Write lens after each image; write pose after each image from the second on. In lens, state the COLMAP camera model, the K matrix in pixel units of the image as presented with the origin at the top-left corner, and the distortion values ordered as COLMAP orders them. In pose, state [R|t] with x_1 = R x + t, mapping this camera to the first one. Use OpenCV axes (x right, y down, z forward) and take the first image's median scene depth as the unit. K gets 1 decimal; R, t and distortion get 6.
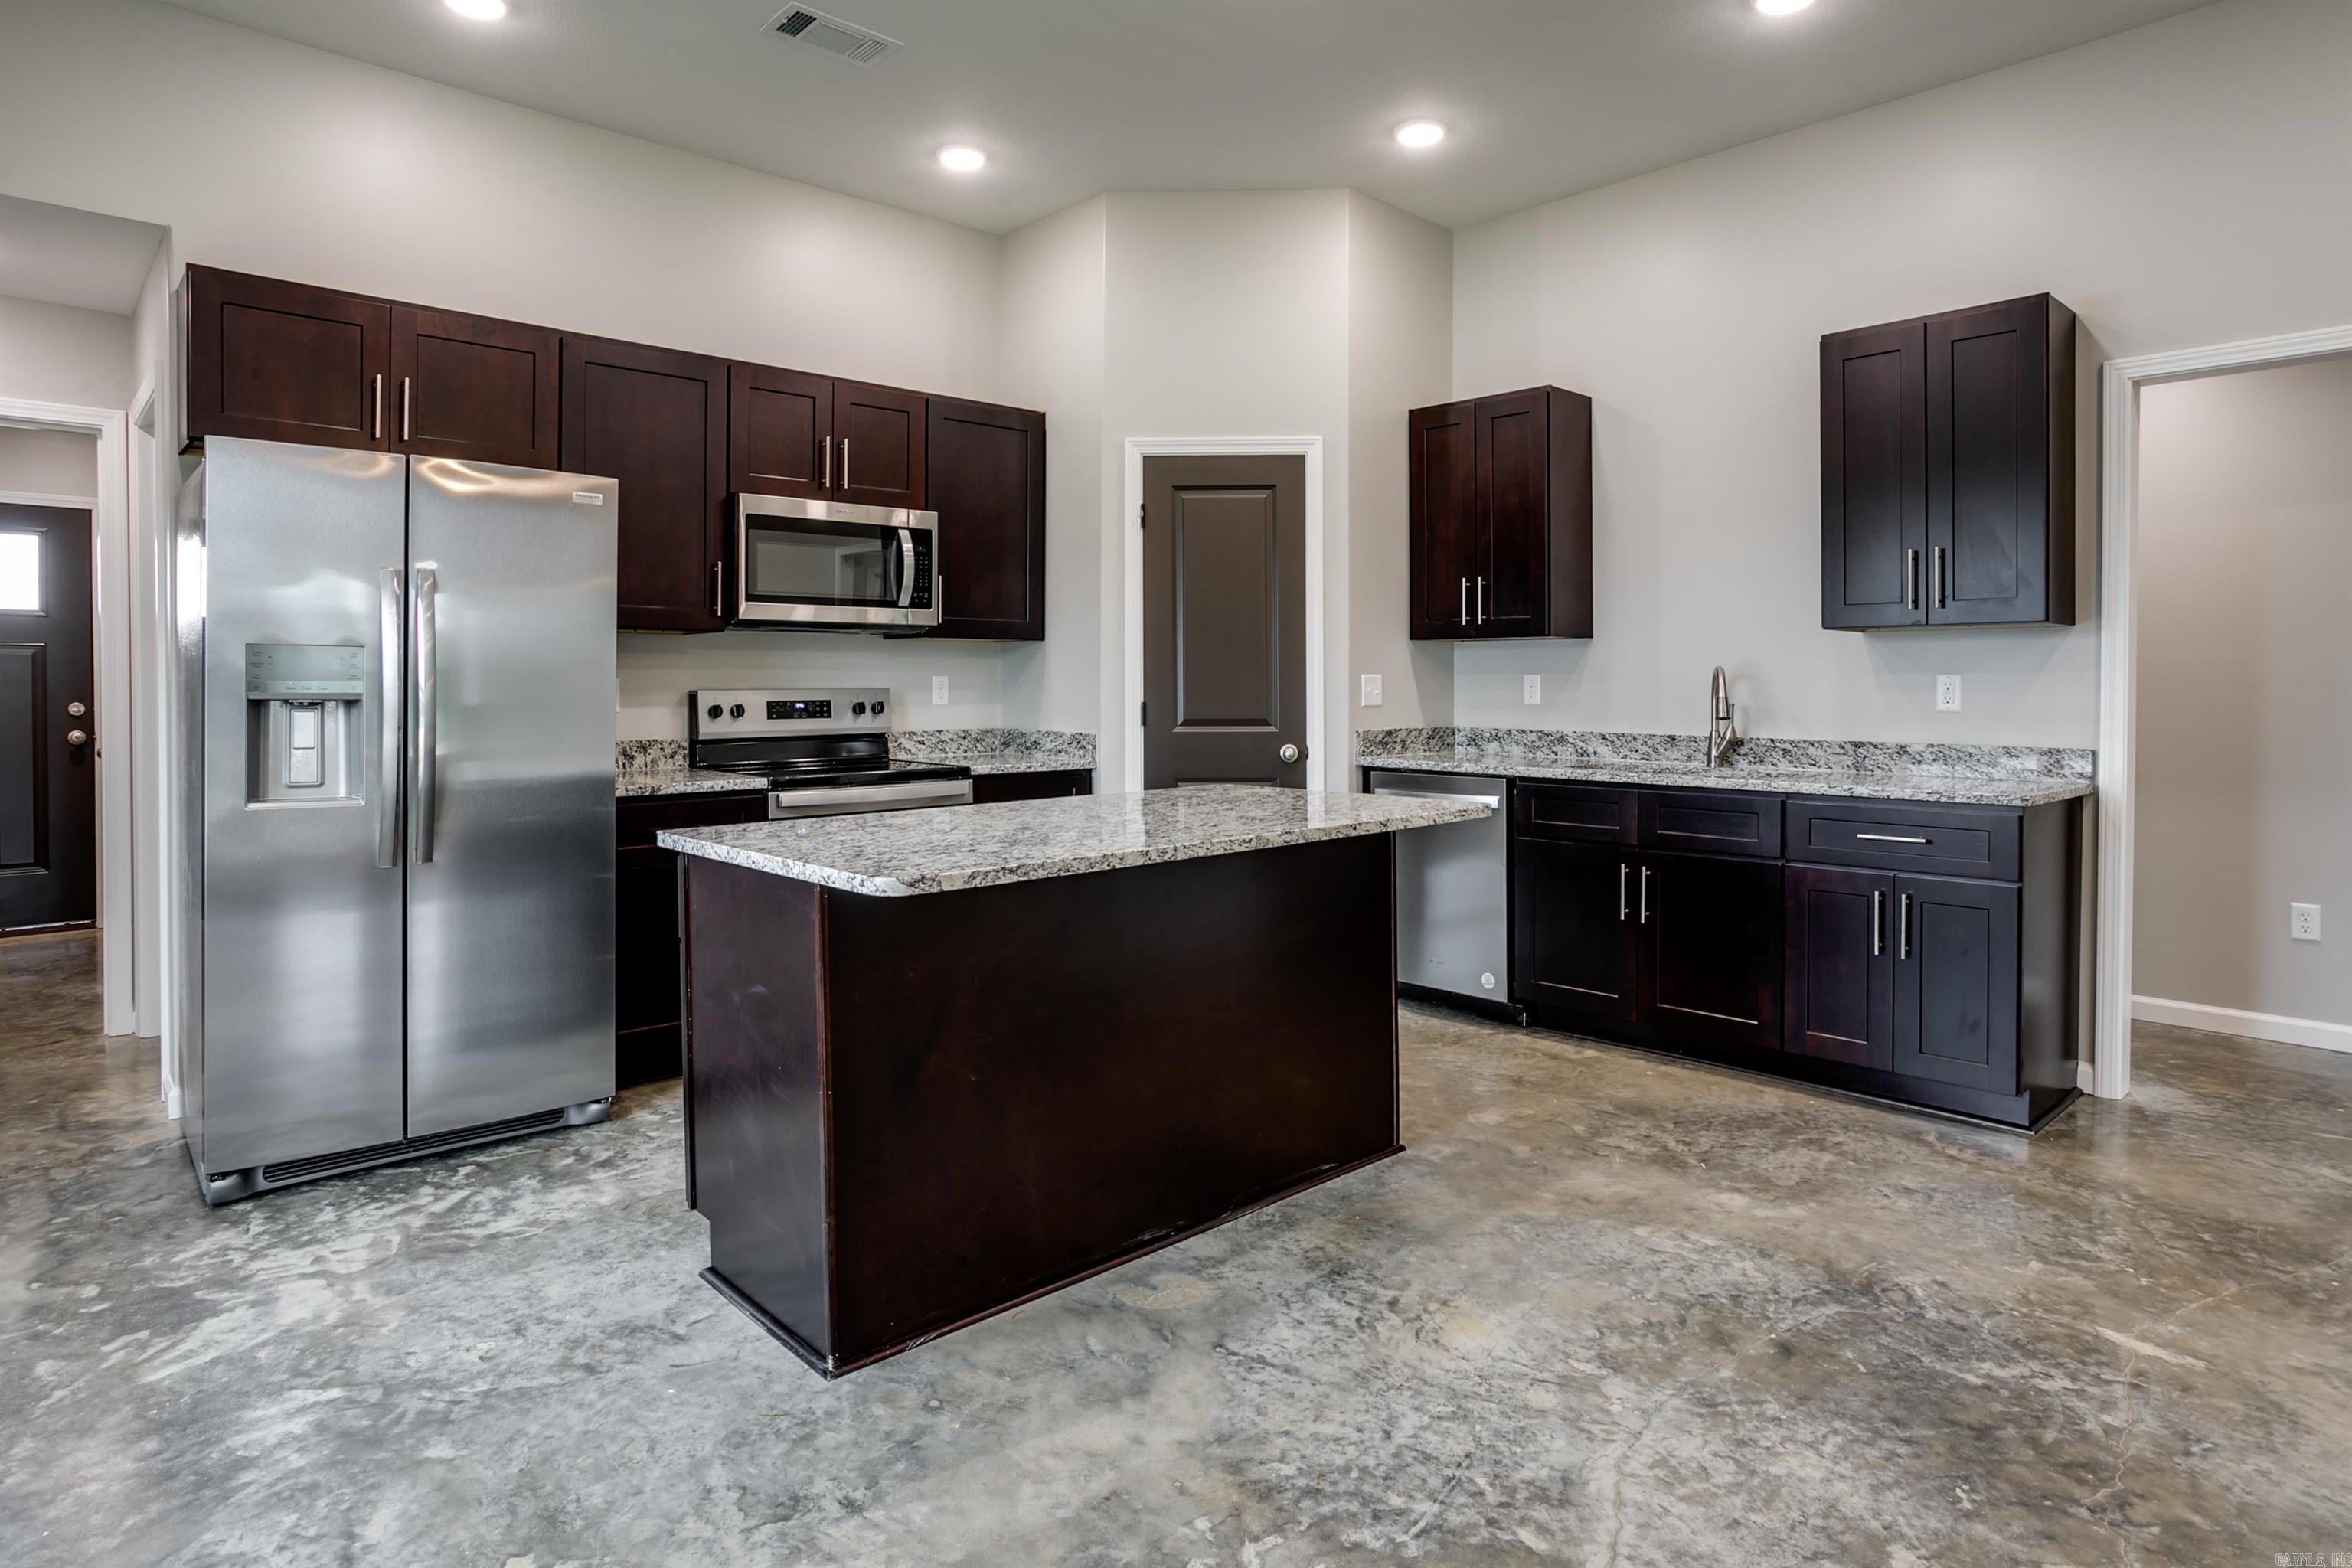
lens RADIAL K [[1304.1, 0, 1174.0], [0, 1304.1, 698.6], [0, 0, 1]] dist [-0.045556, 0.026569]
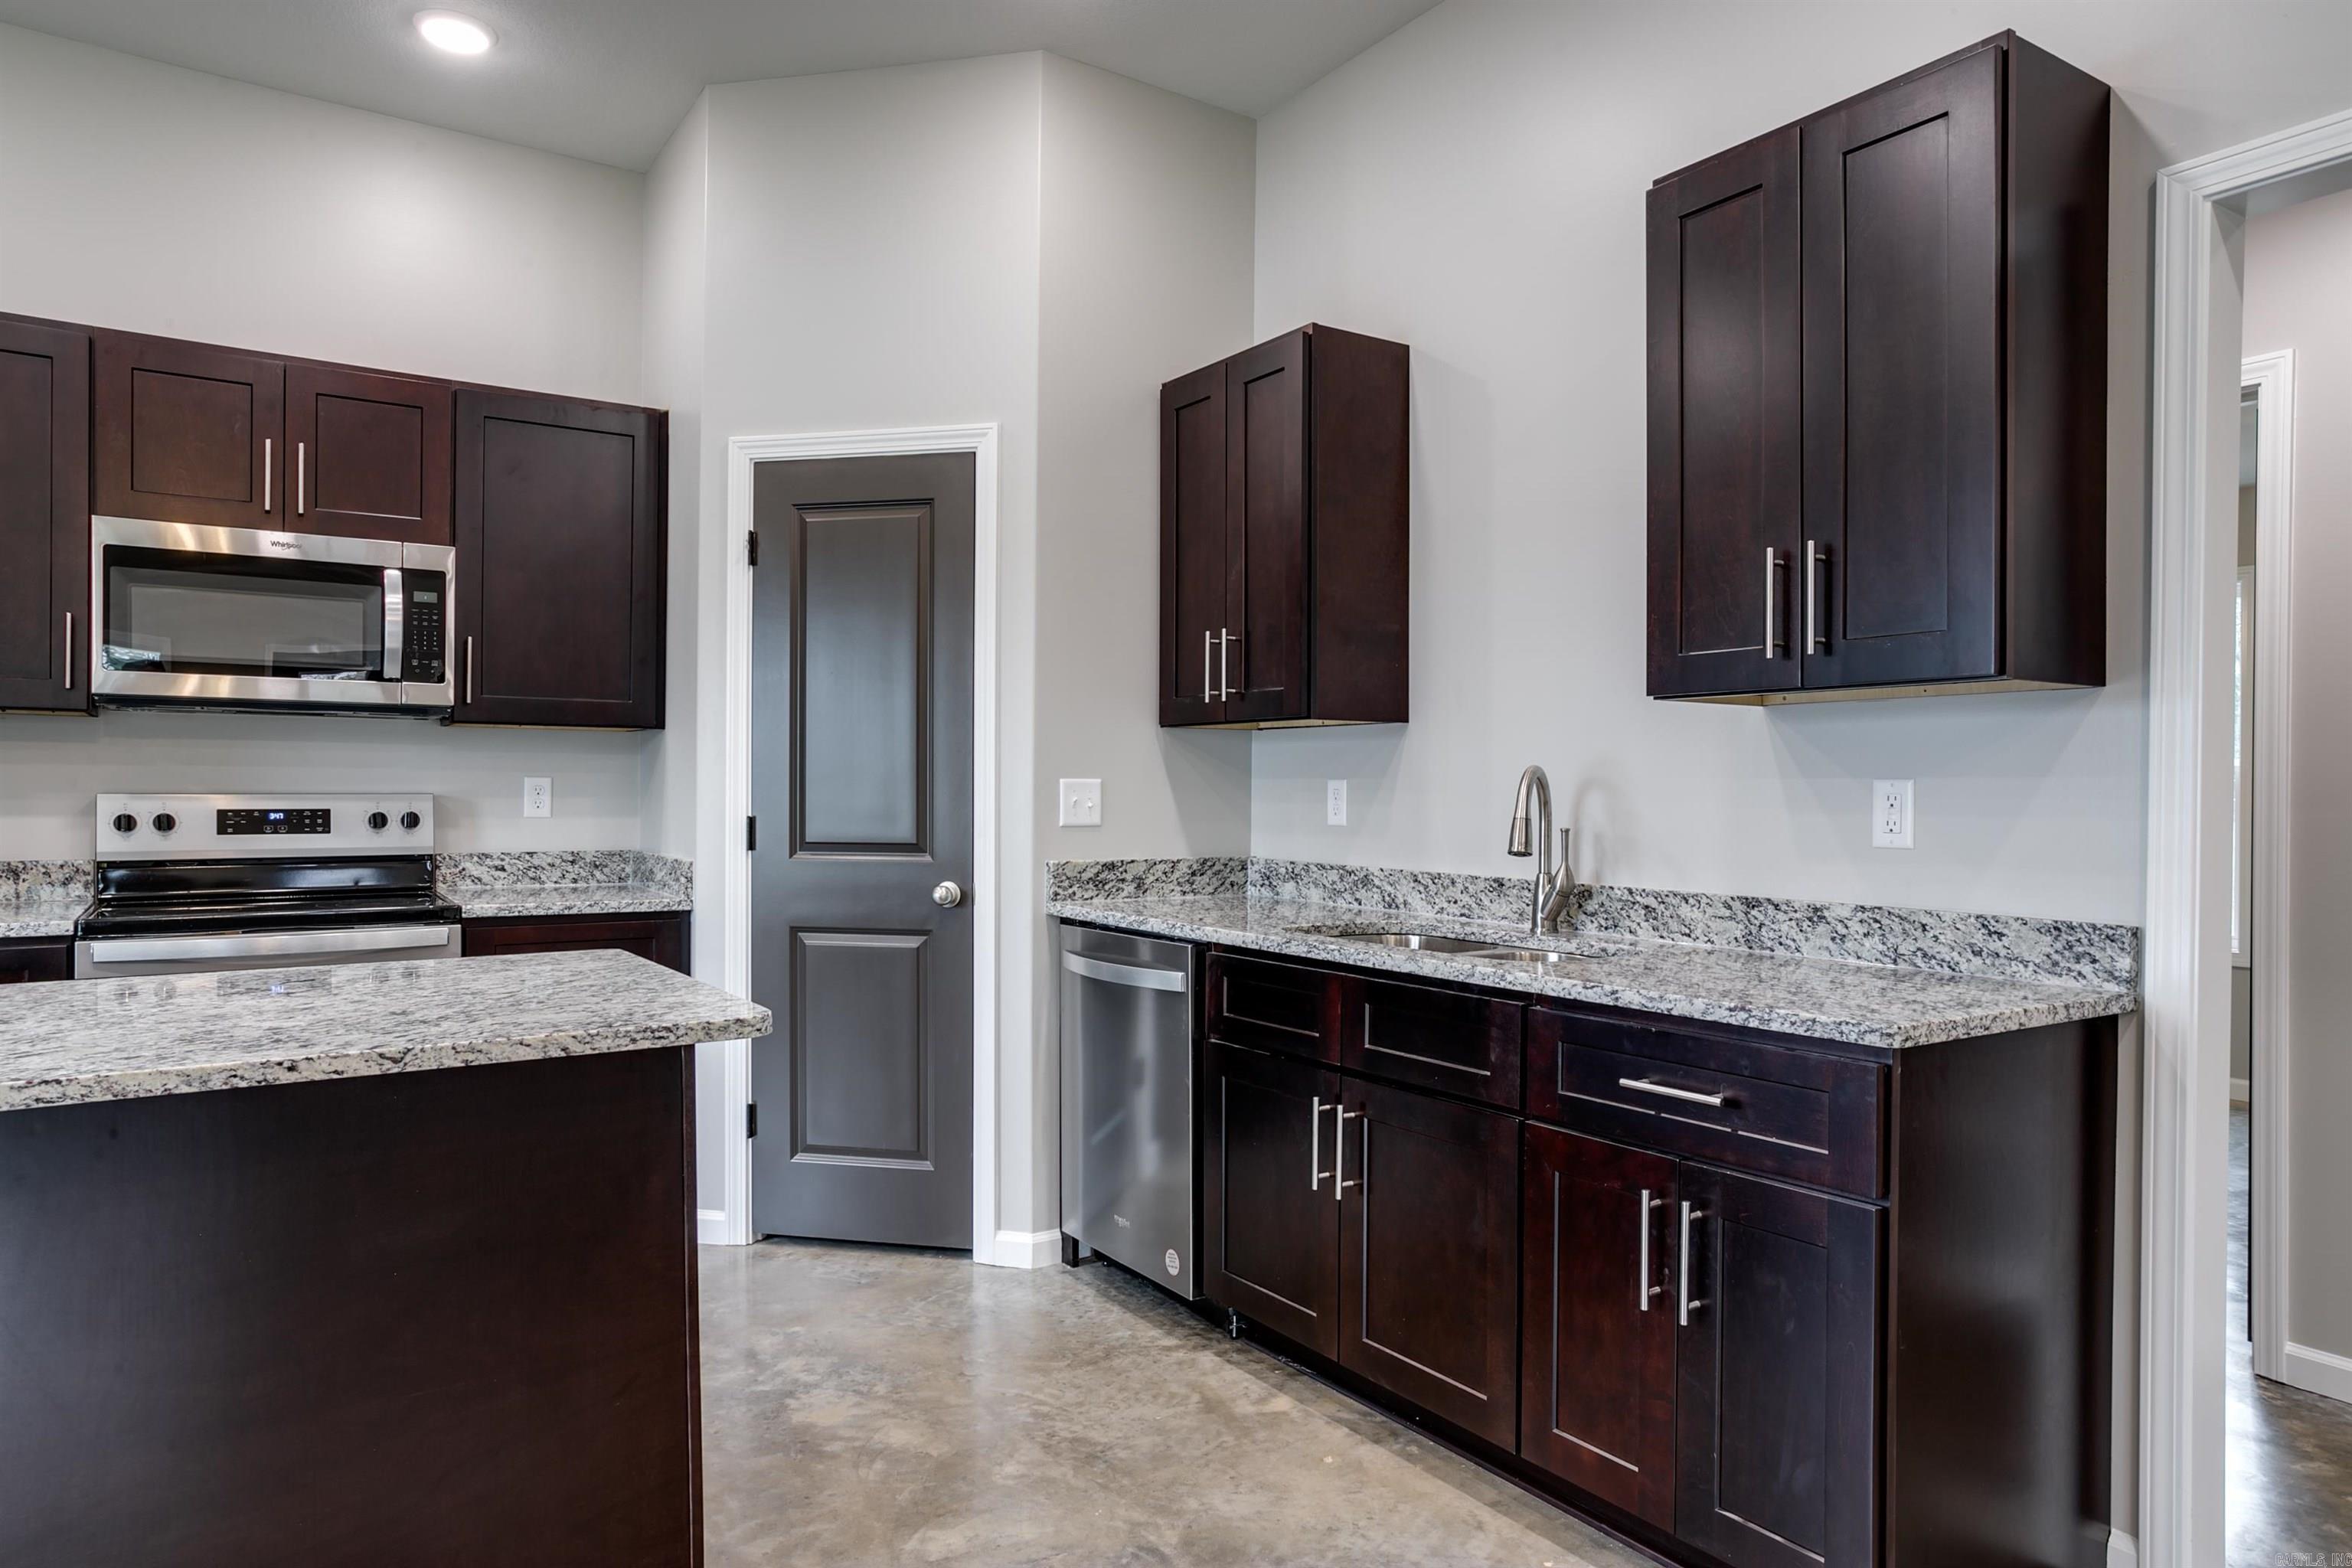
lens RADIAL K [[1442.9, 0, 1173.9], [0, 1442.9, 799.0], [0, 0, 1]] dist [-0.039837, 0.028390]
pose [[0.987342, 0.007957, -0.158405, 0.402342], [-0.009185, 0.999933, -0.007022, -0.003821], [0.158339, 0.008388, 0.987349, 0.353762]]
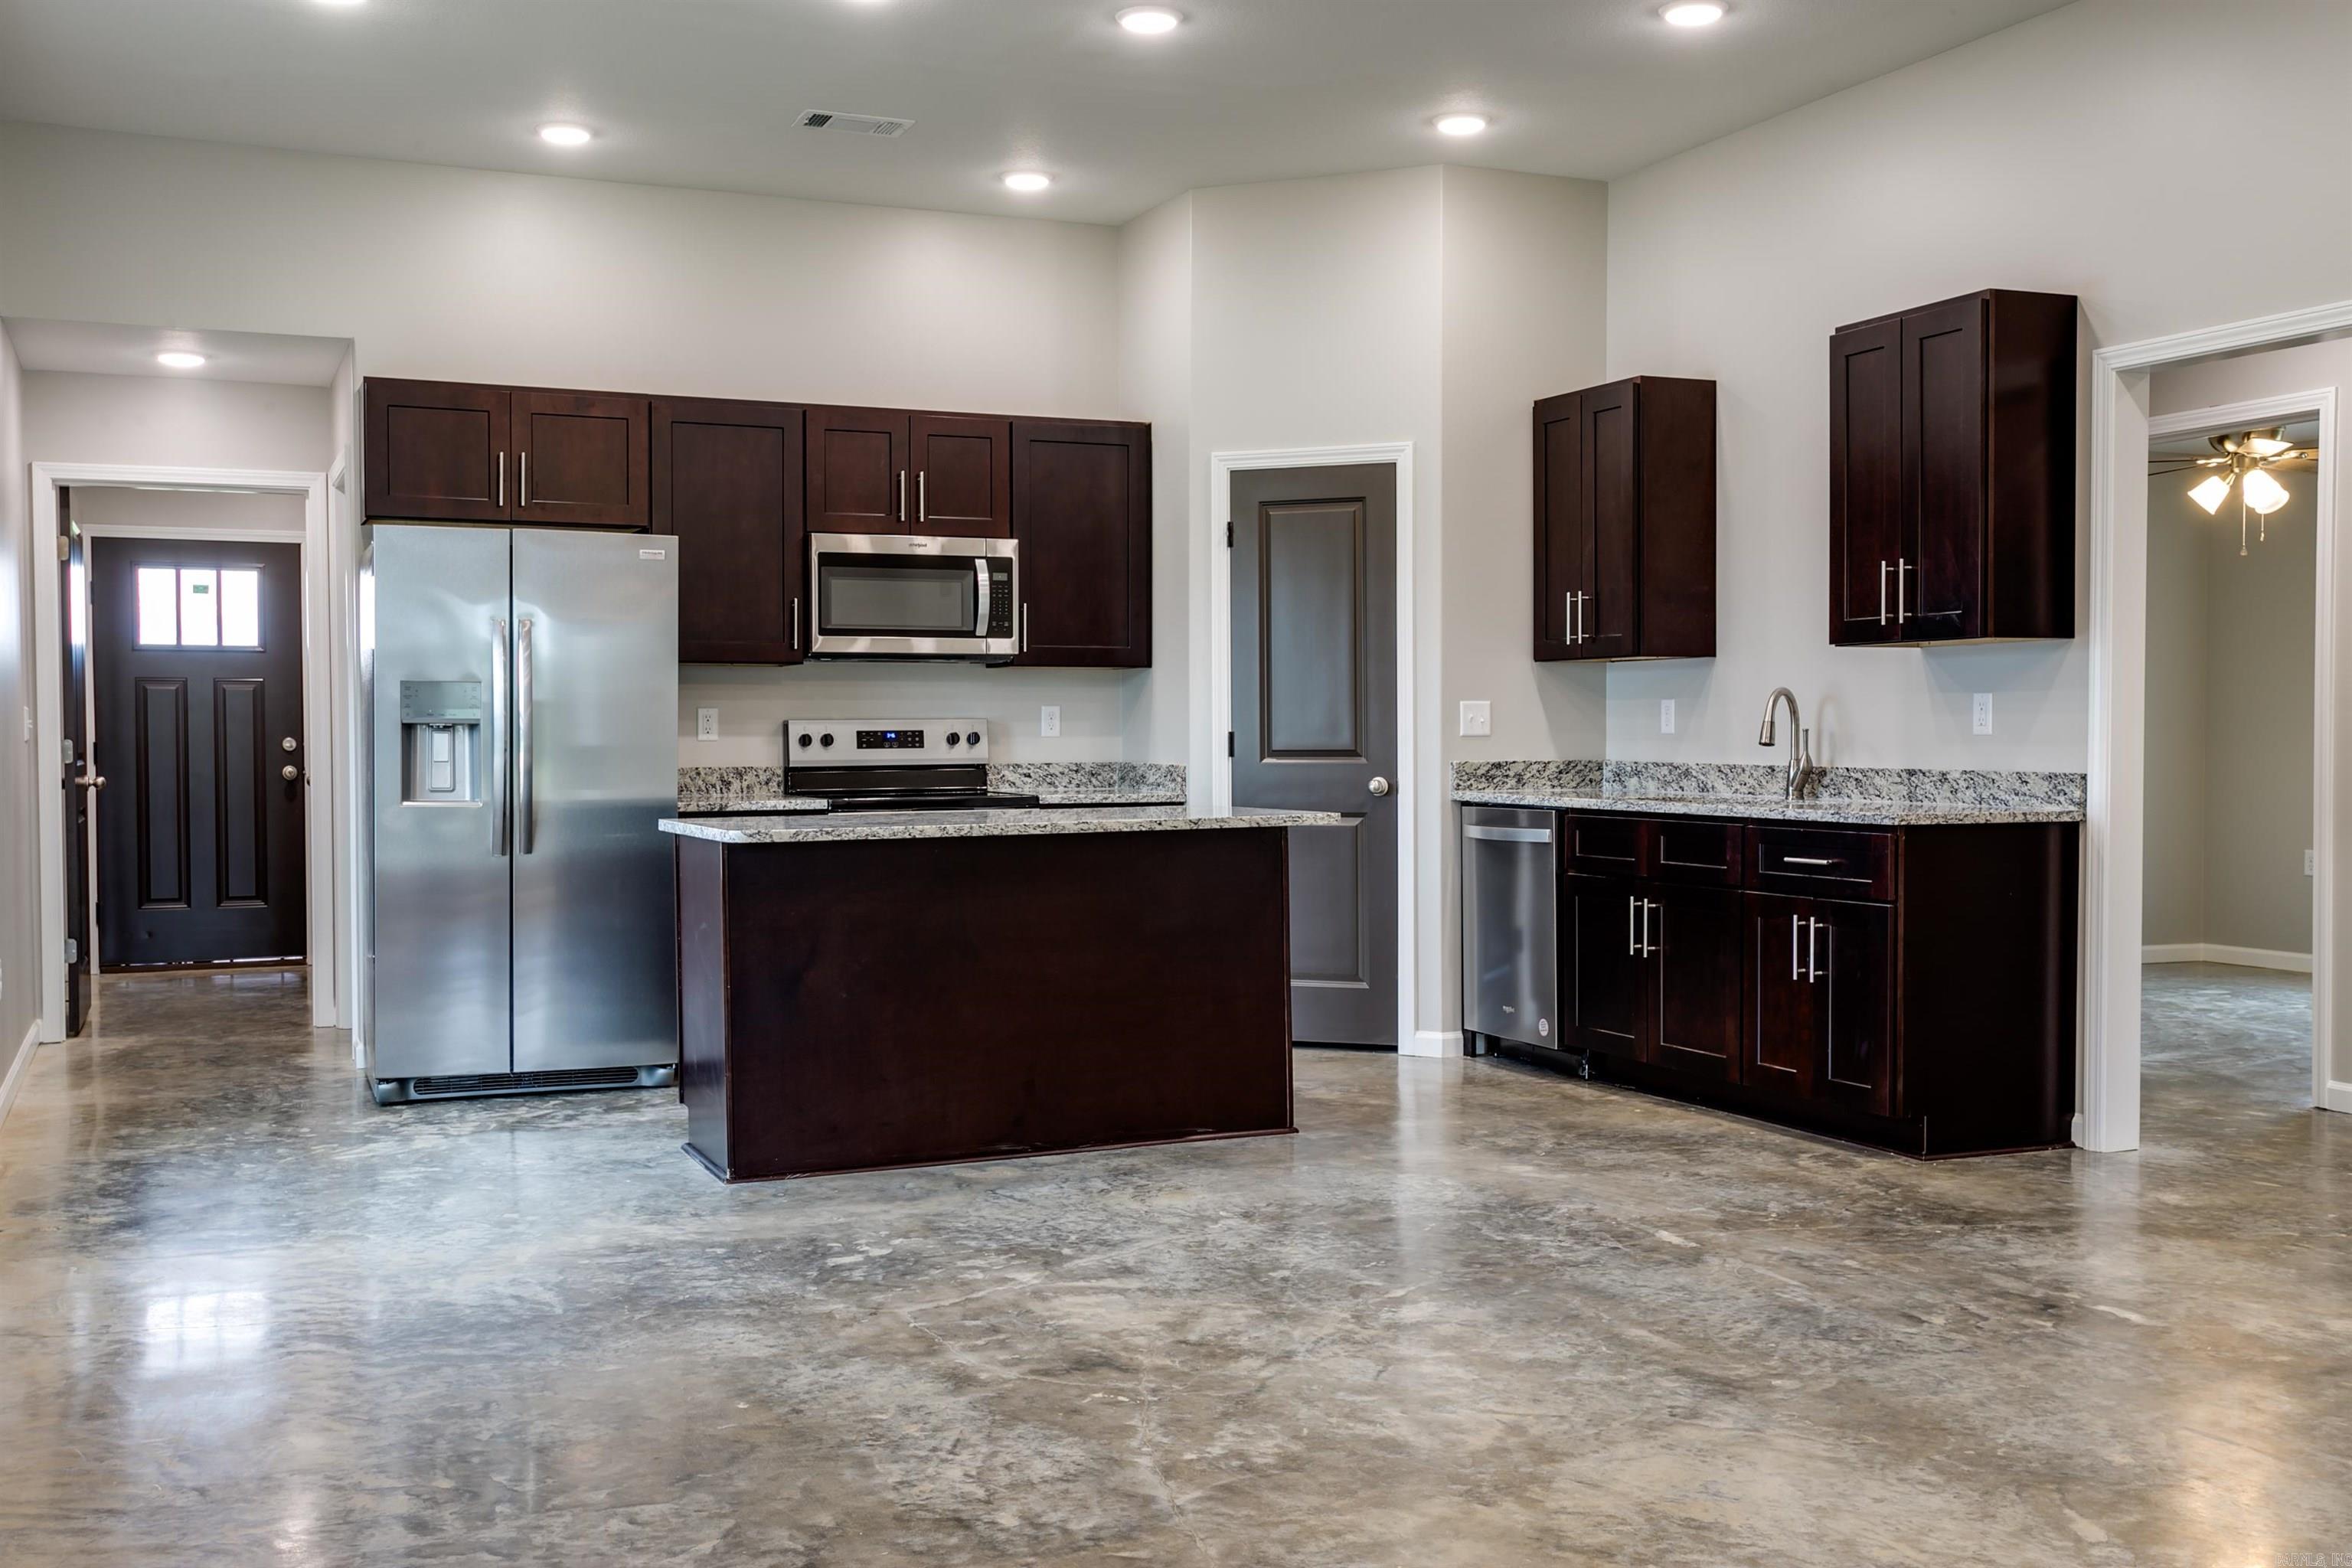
lens RADIAL K [[2261.5, 0, 1162.2], [0, 2261.5, 798.7], [0, 0, 1]] dist [0.015712, 0.000000]
pose [[0.943313, 0.006706, -0.331838, 0.597787], [-0.000241, 0.999809, 0.019518, 0.024383], [0.331905, -0.018332, 0.943135, -0.711990]]
